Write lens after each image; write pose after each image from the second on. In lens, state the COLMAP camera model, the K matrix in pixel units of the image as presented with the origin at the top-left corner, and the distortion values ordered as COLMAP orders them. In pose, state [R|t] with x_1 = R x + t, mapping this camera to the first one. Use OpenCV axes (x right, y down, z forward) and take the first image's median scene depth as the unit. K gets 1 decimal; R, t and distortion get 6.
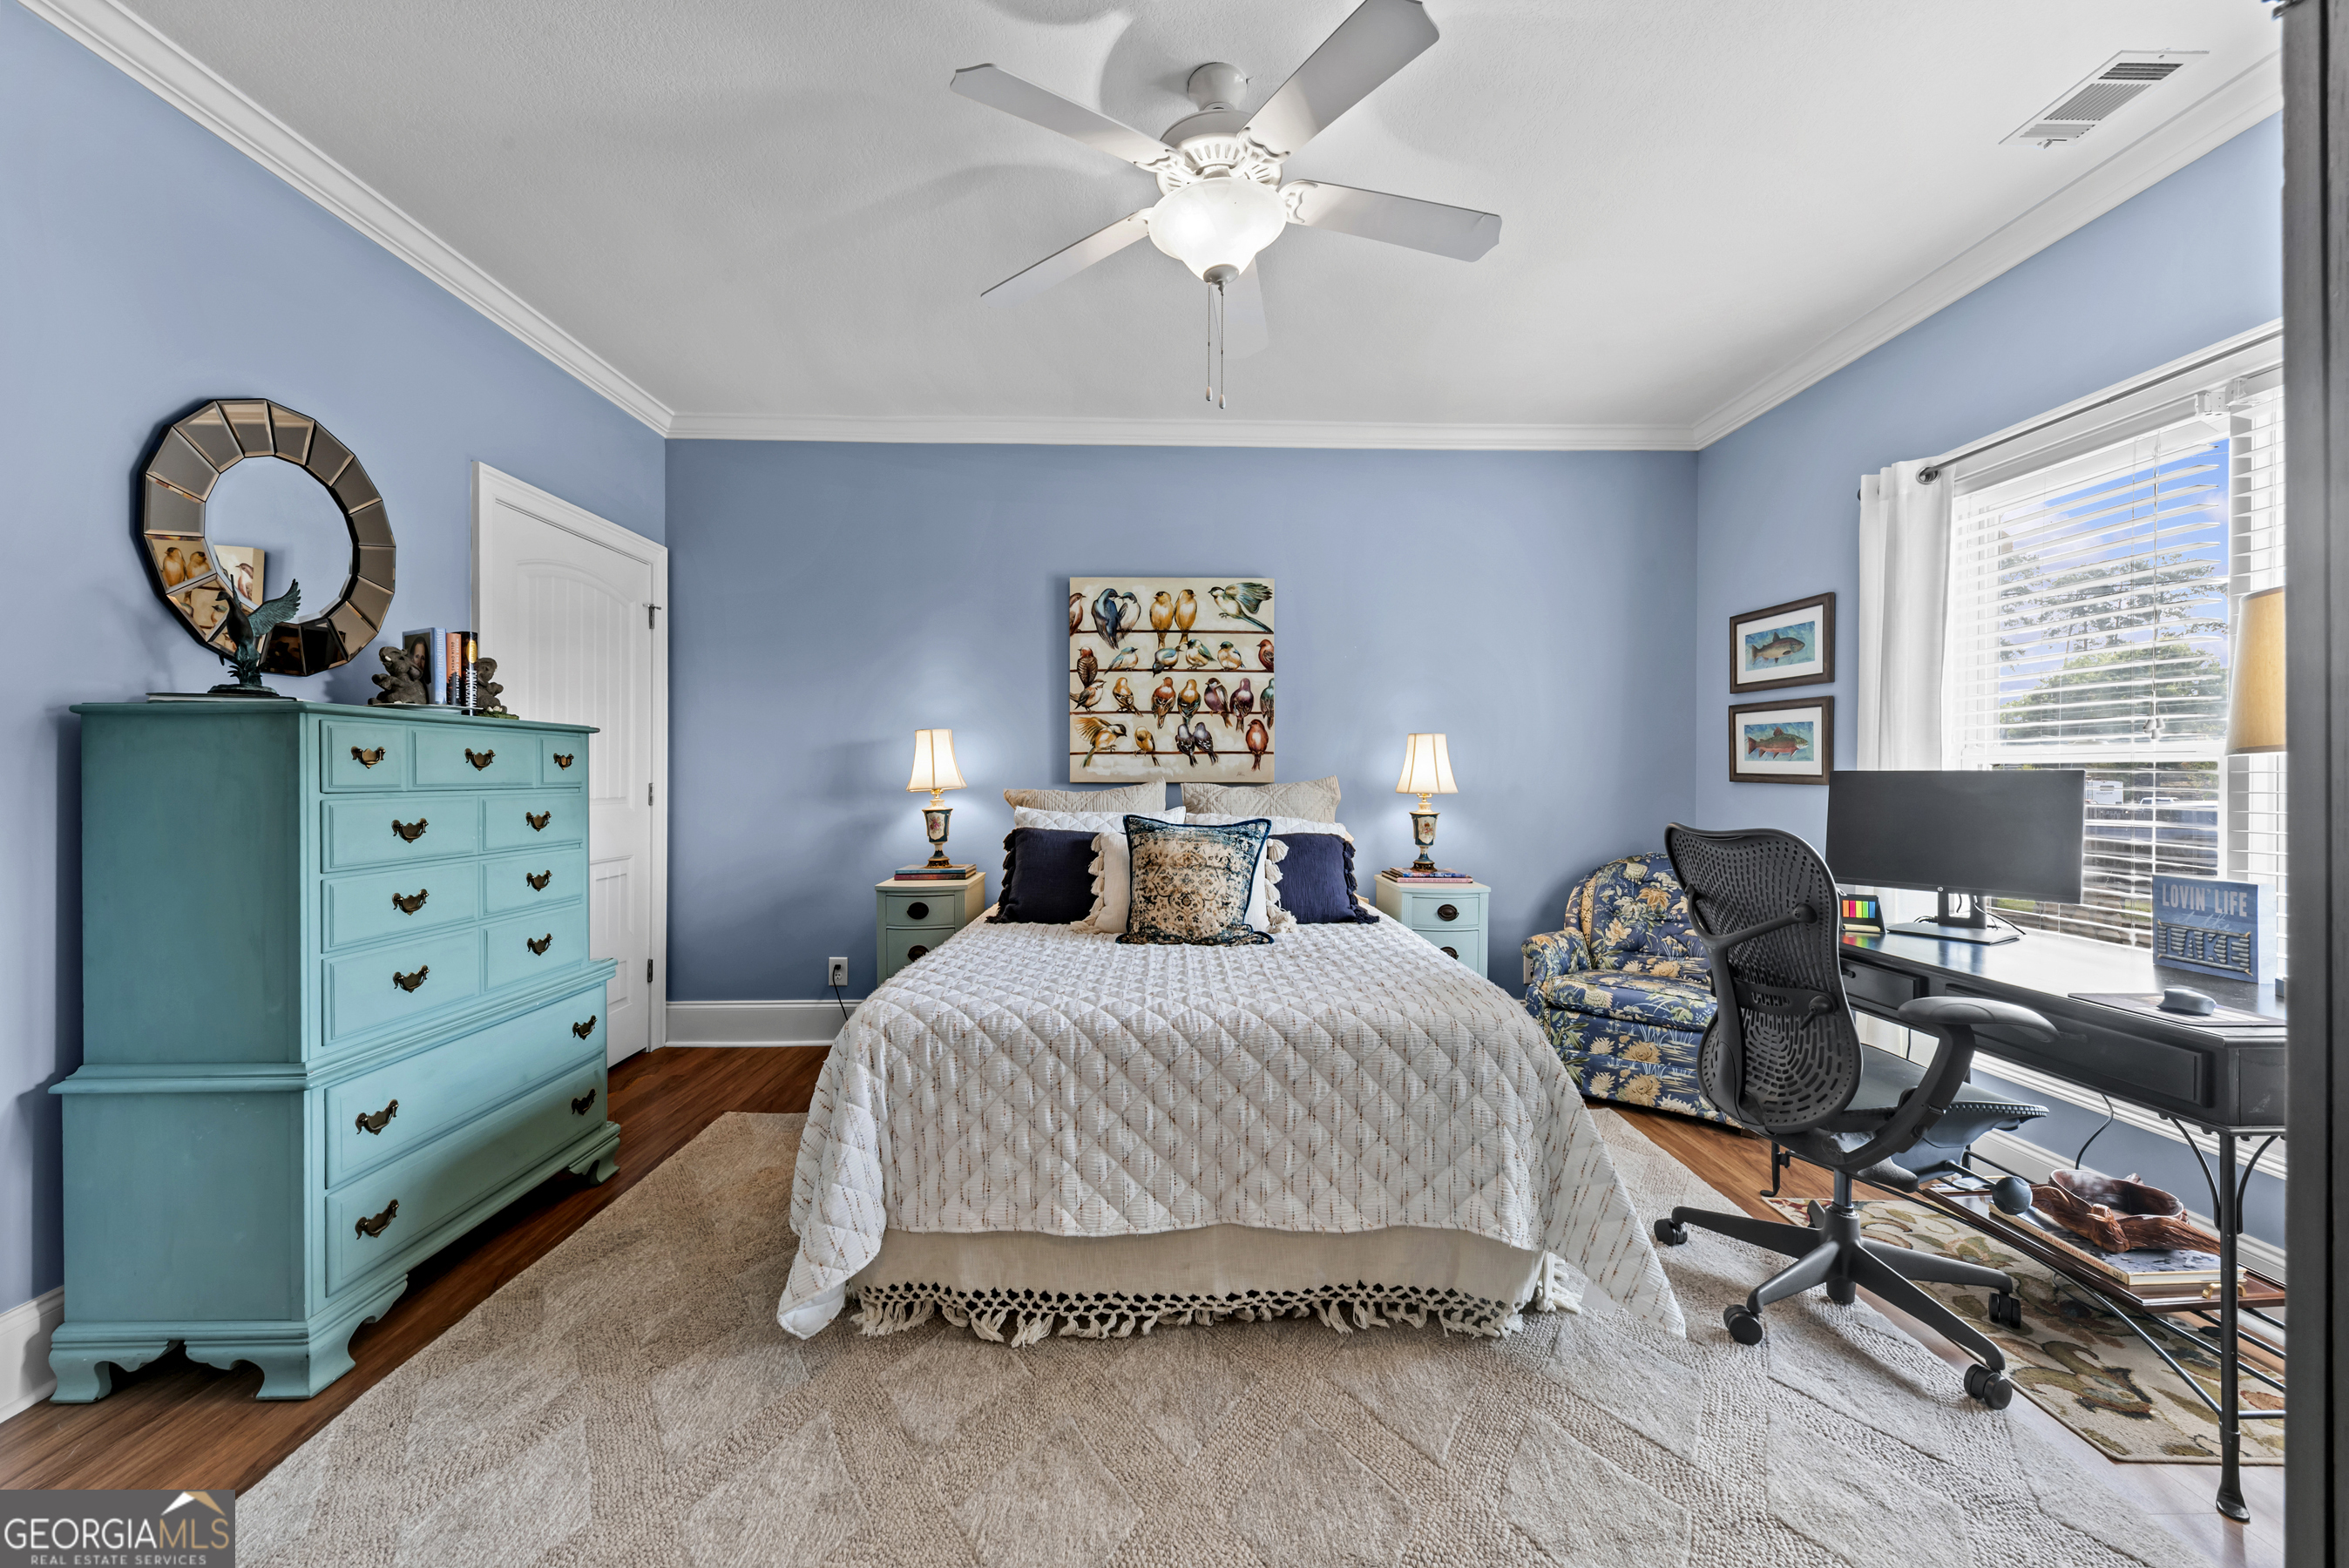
lens RADIAL K [[929.3, 0, 1166.8], [0, 929.3, 774.4], [0, 0, 1]] dist [0.009118, 0.000121]
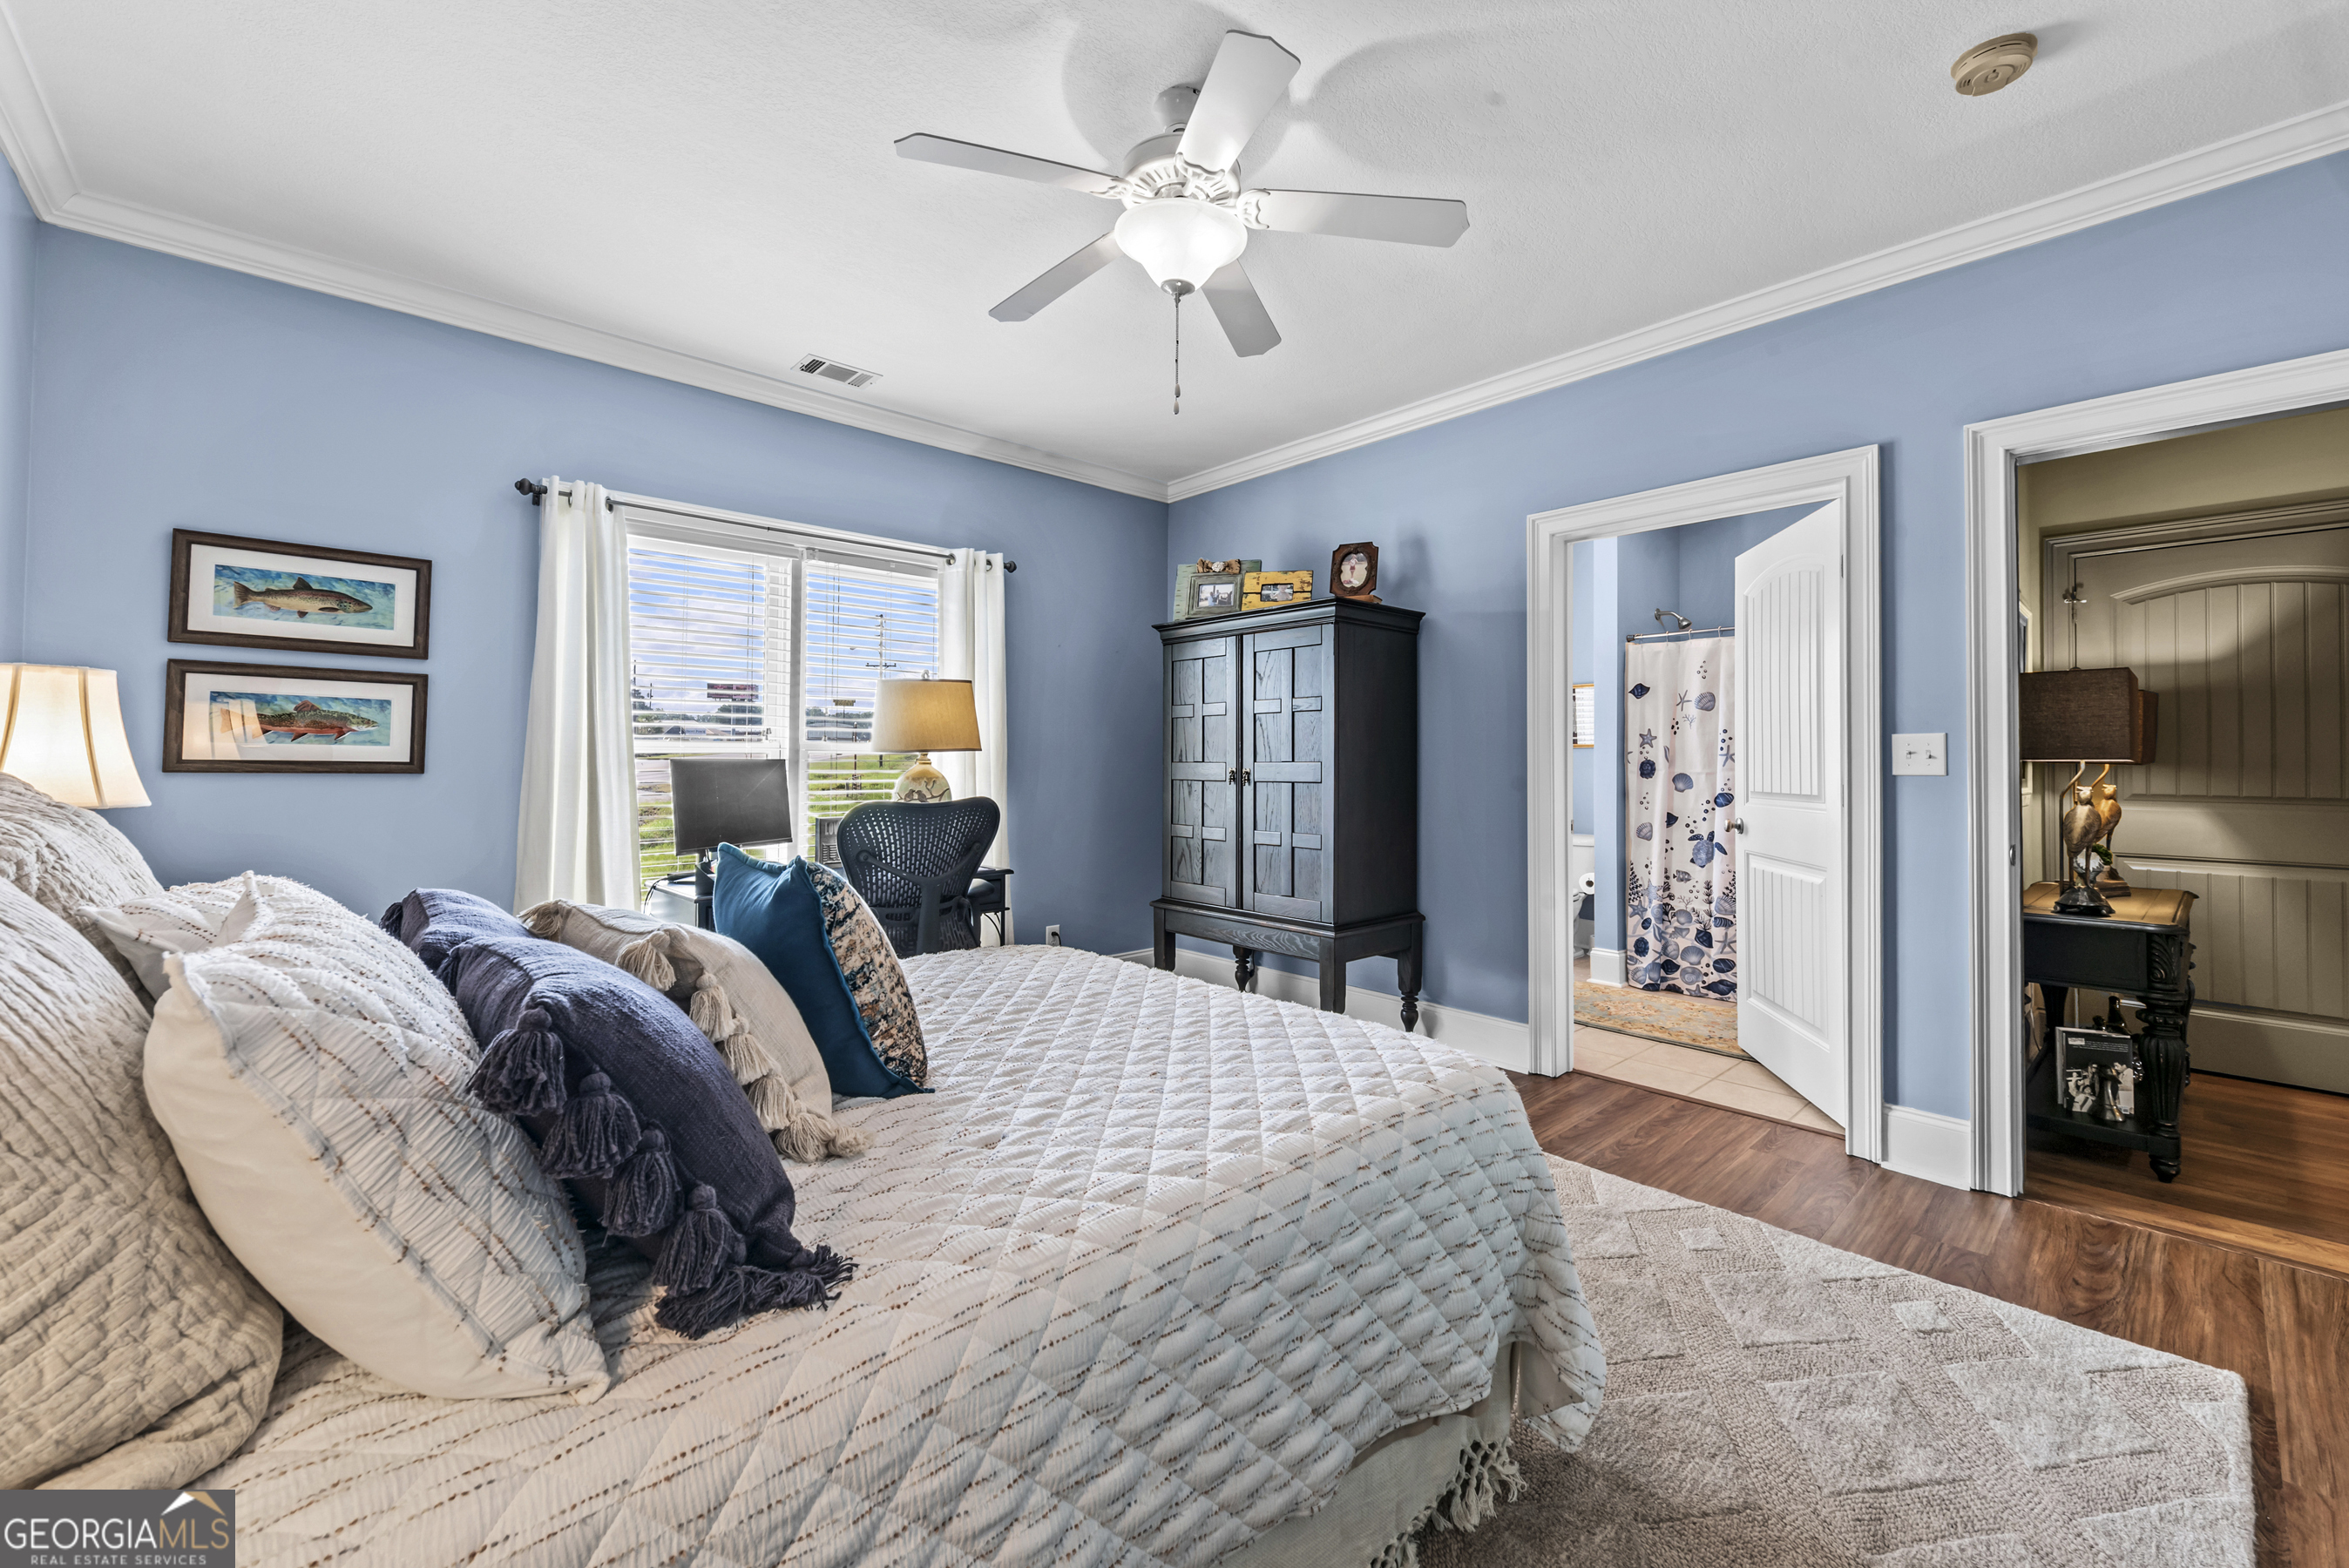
lens RADIAL K [[929.3, 0, 1171.9], [0, 929.3, 768.7], [0, 0, 1]] dist [0.009118, 0.000121]
pose [[-0.671220, -0.002034, 0.741255, -0.414467], [0.004841, 0.999963, 0.007127, 0.003929], [-0.741242, 0.008372, -0.671186, 1.001108]]
